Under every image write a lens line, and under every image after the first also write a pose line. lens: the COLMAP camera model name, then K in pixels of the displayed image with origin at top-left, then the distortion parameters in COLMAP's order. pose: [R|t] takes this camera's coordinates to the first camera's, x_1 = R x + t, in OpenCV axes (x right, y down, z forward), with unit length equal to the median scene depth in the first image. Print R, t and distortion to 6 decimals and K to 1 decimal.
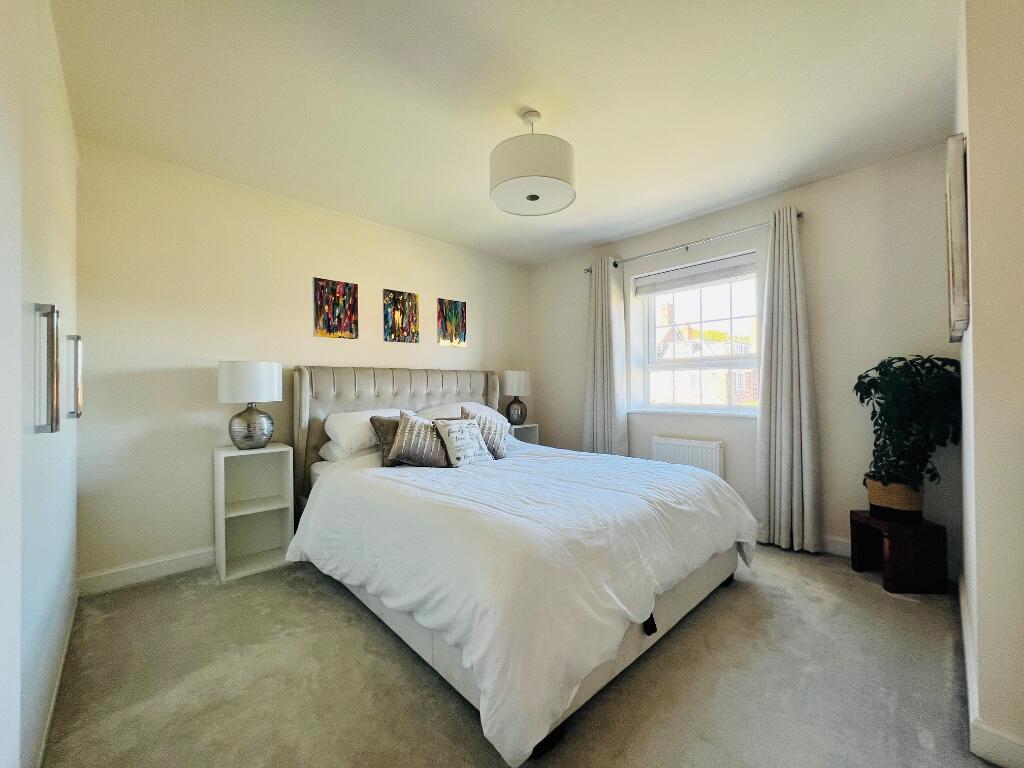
lens RADIAL K [[410.5, 0, 512.8], [0, 410.5, 383.2], [0, 0, 1]] dist [0.001899, -0.000253]
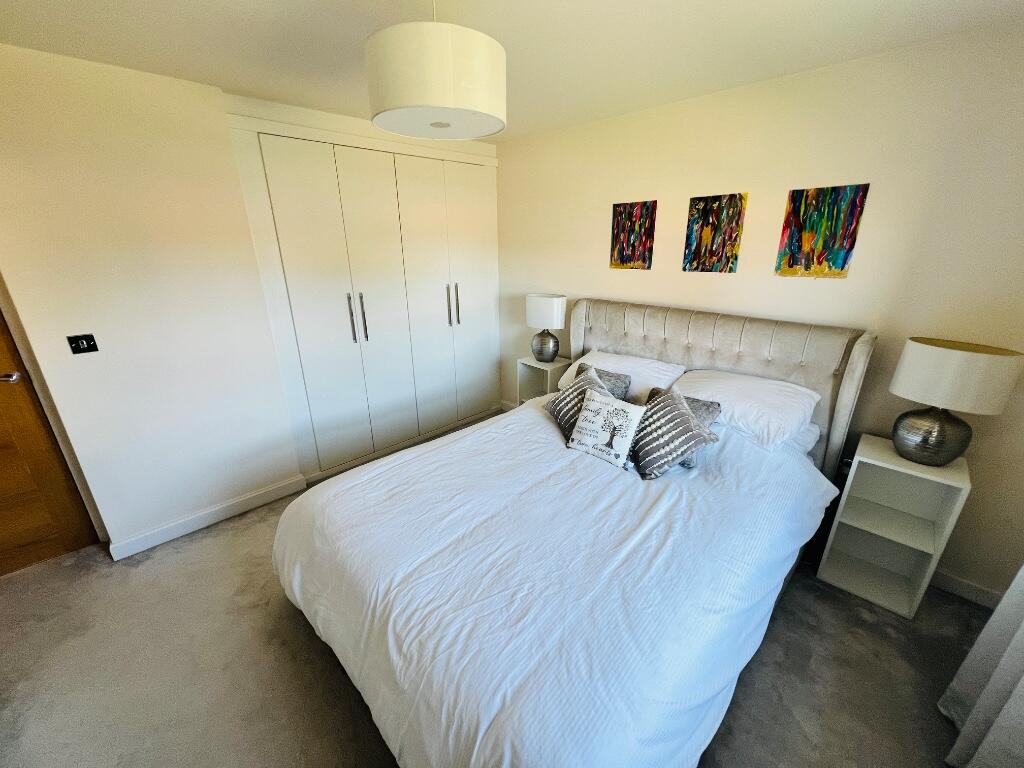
lens RADIAL K [[410.5, 0, 506.0], [0, 410.5, 383.3], [0, 0, 1]] dist [0.001899, -0.000253]
pose [[0.008059, 0.334353, -0.942413, 0.490037], [0.014903, 0.942299, 0.334440, -0.167872], [0.999856, -0.016740, 0.002611, 0.661228]]
